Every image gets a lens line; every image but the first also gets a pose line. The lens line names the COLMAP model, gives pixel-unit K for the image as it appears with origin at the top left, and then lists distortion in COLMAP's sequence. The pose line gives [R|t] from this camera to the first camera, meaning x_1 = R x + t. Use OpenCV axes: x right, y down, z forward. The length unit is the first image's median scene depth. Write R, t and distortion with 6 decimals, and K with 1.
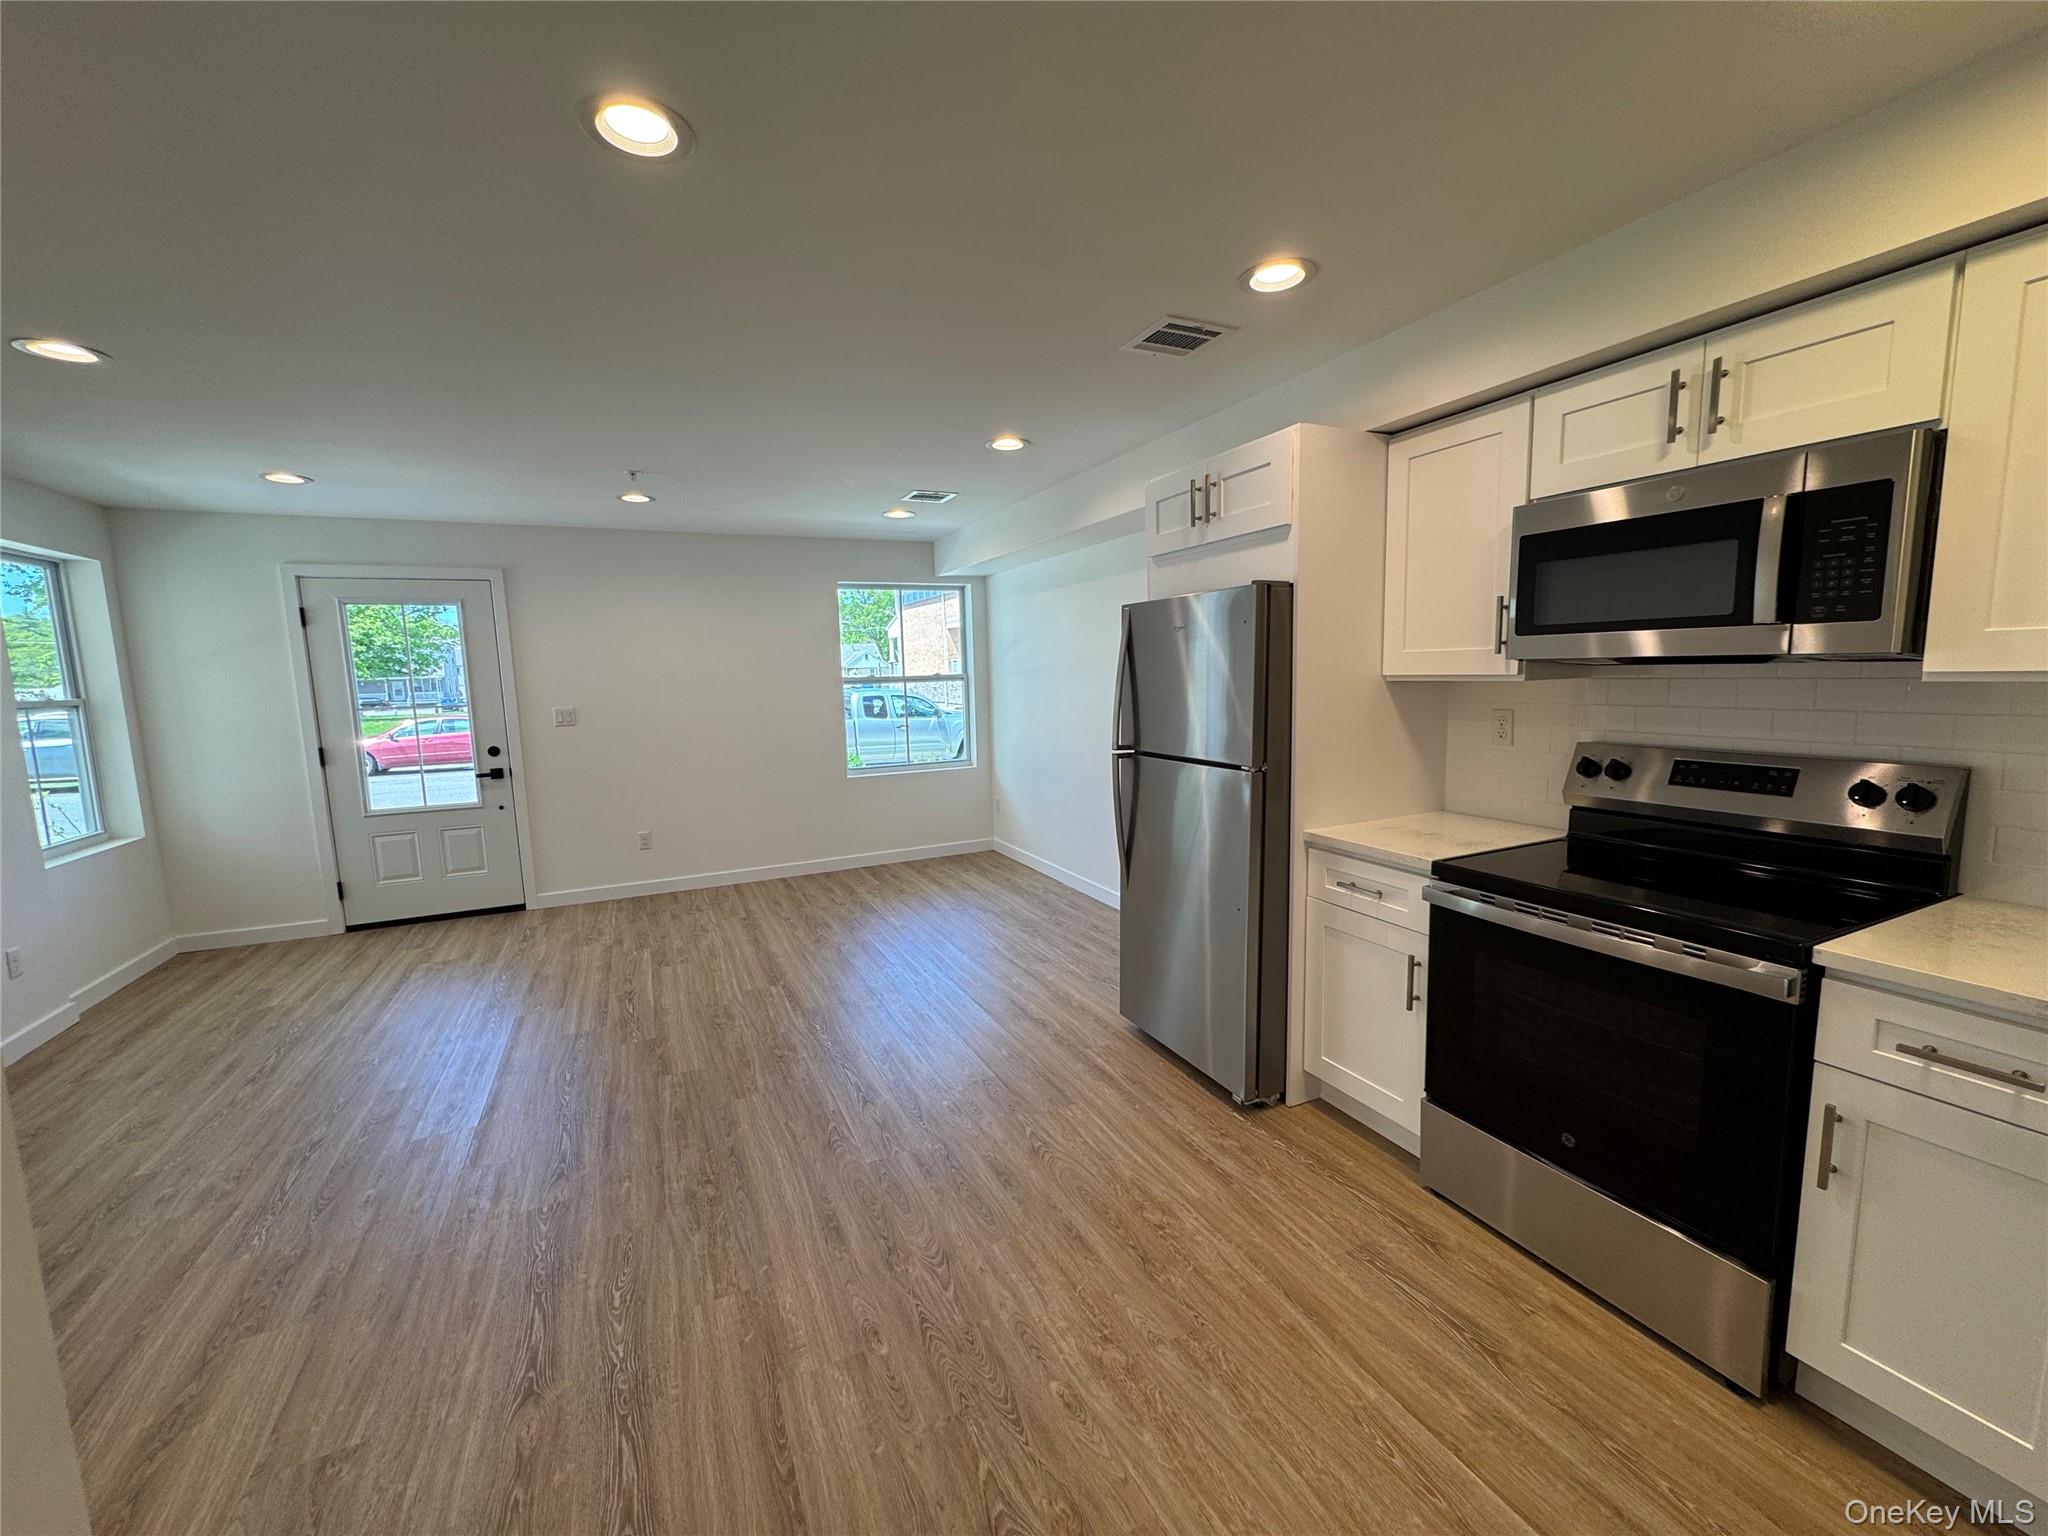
lens RADIAL K [[804.4, 0, 1024.0], [0, 804.4, 768.0], [0, 0, 1]] dist [-0.005970, -0.000207]
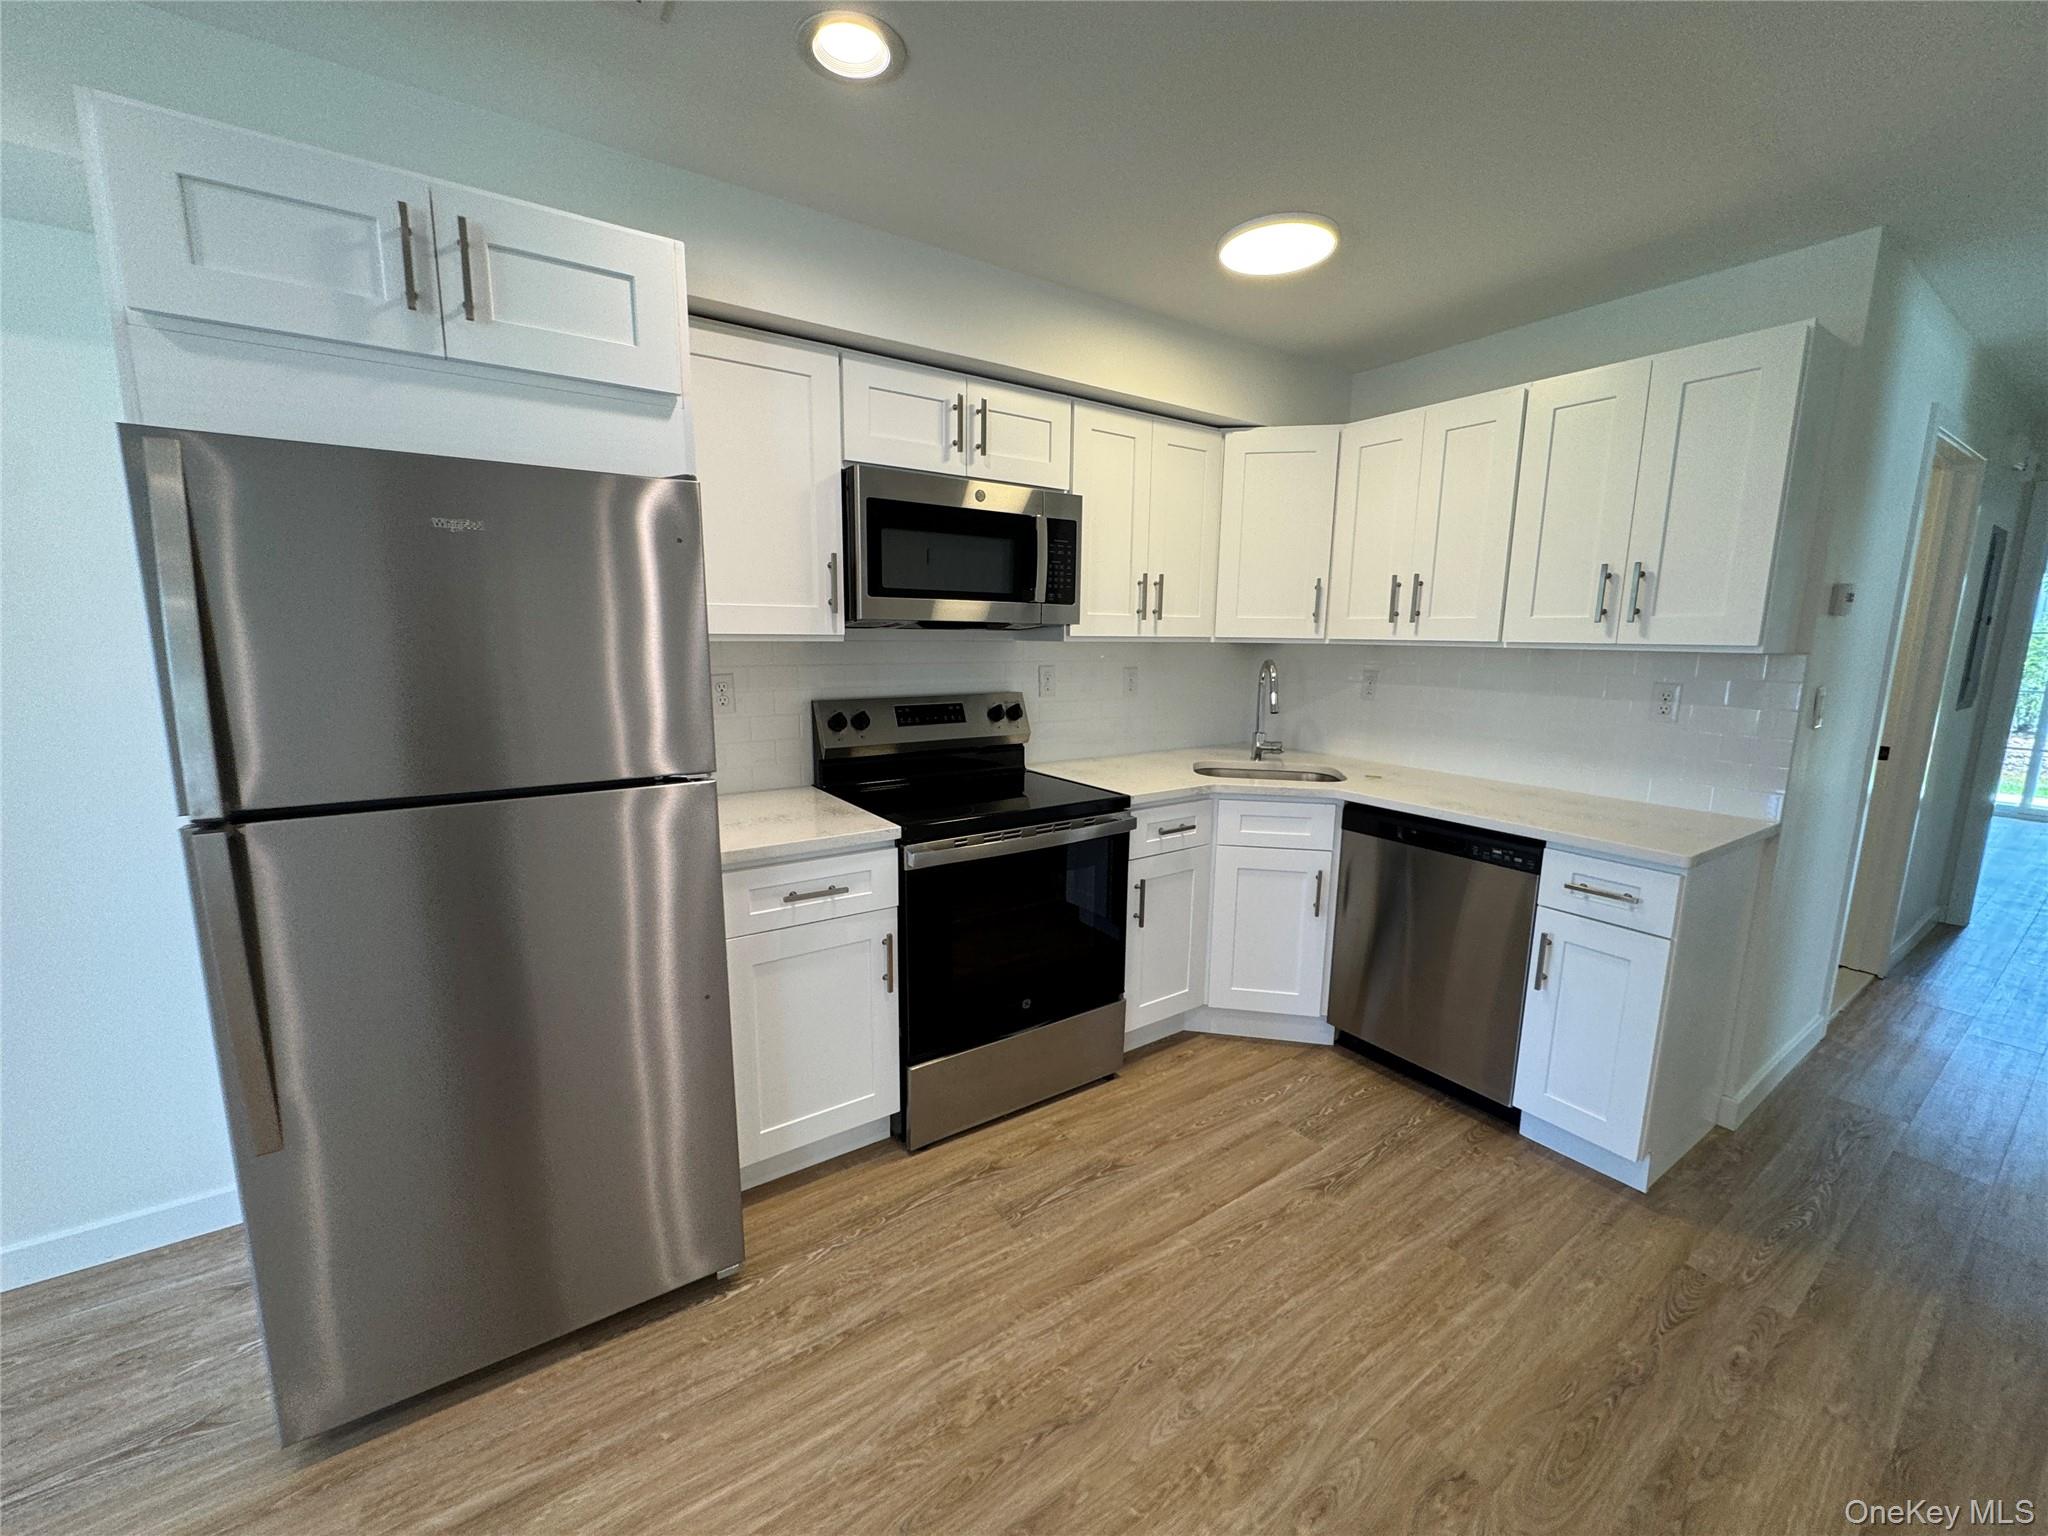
lens RADIAL K [[804.4, 0, 1024.0], [0, 804.4, 768.0], [0, 0, 1]] dist [-0.005970, -0.000207]
pose [[-0.152756, -0.139936, 0.978306, -0.453768], [0.113305, 0.980917, 0.158001, -0.091473], [-0.981747, 0.134982, -0.133986, 0.994248]]
